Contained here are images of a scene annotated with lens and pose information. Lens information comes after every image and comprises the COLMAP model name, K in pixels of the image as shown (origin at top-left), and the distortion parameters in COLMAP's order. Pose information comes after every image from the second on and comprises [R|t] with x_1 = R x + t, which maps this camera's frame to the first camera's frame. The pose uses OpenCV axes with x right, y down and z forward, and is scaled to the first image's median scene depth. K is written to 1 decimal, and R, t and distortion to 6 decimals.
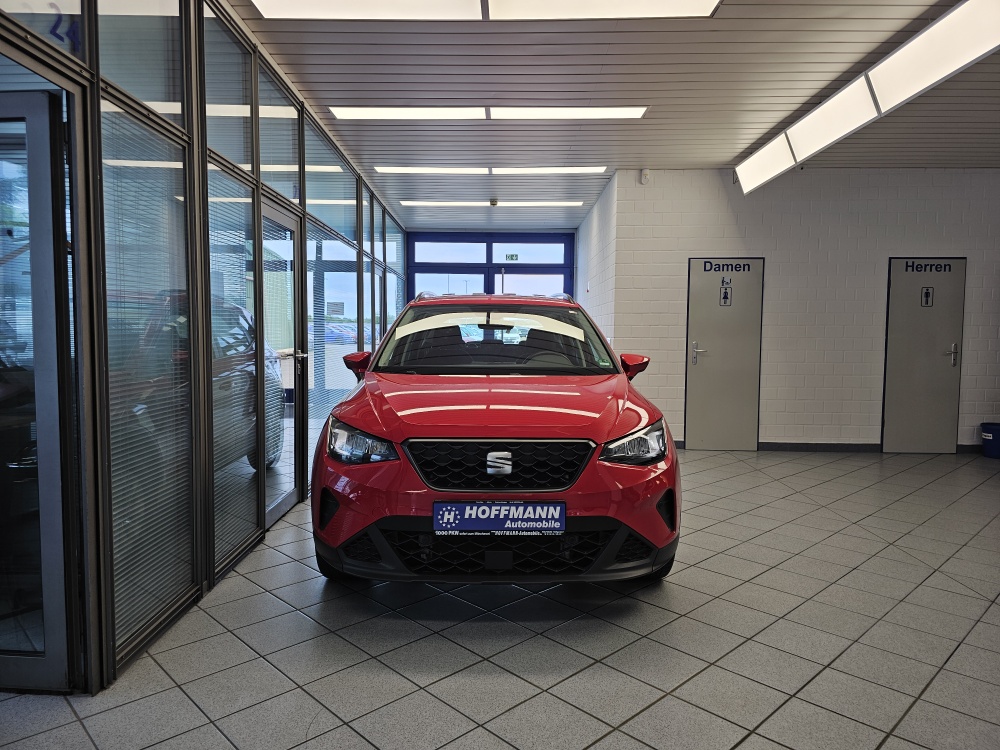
lens RADIAL K [[681.1, 0, 501.3], [0, 681.1, 369.5], [0, 0, 1]] dist [0.077478, -0.088027]
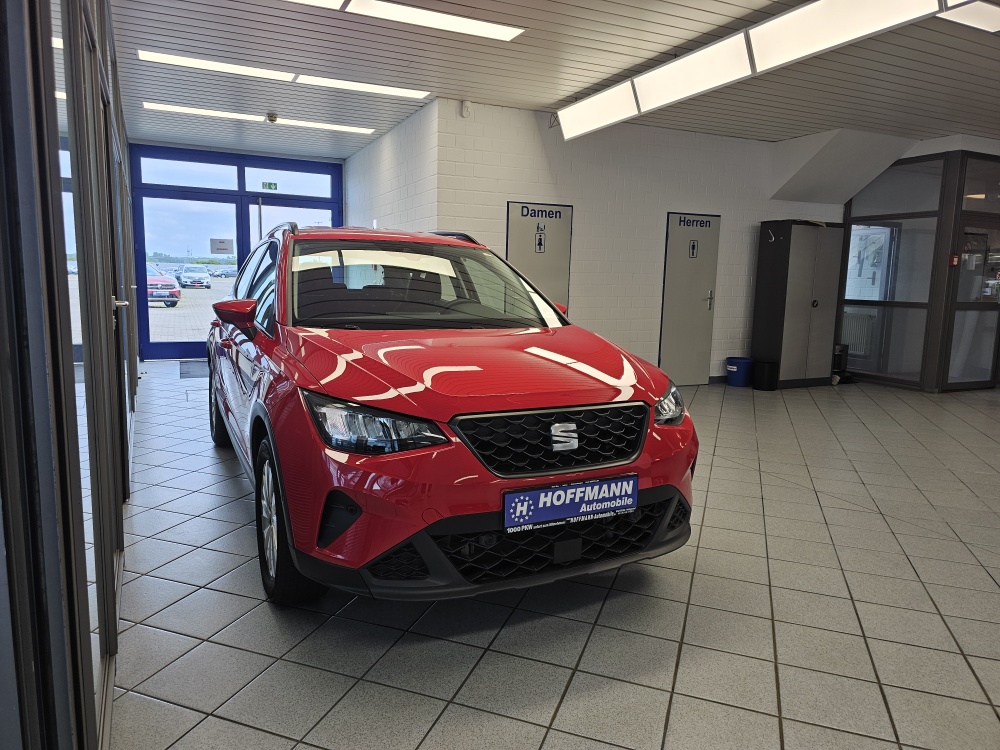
lens RADIAL K [[681.1, 0, 501.3], [0, 681.1, 369.5], [0, 0, 1]] dist [0.077478, -0.088027]
pose [[0.897859, -0.046265, 0.437846, -0.432571], [0.010096, 0.996366, 0.084577, -0.016416], [-0.440167, -0.071518, 0.895063, 0.293086]]
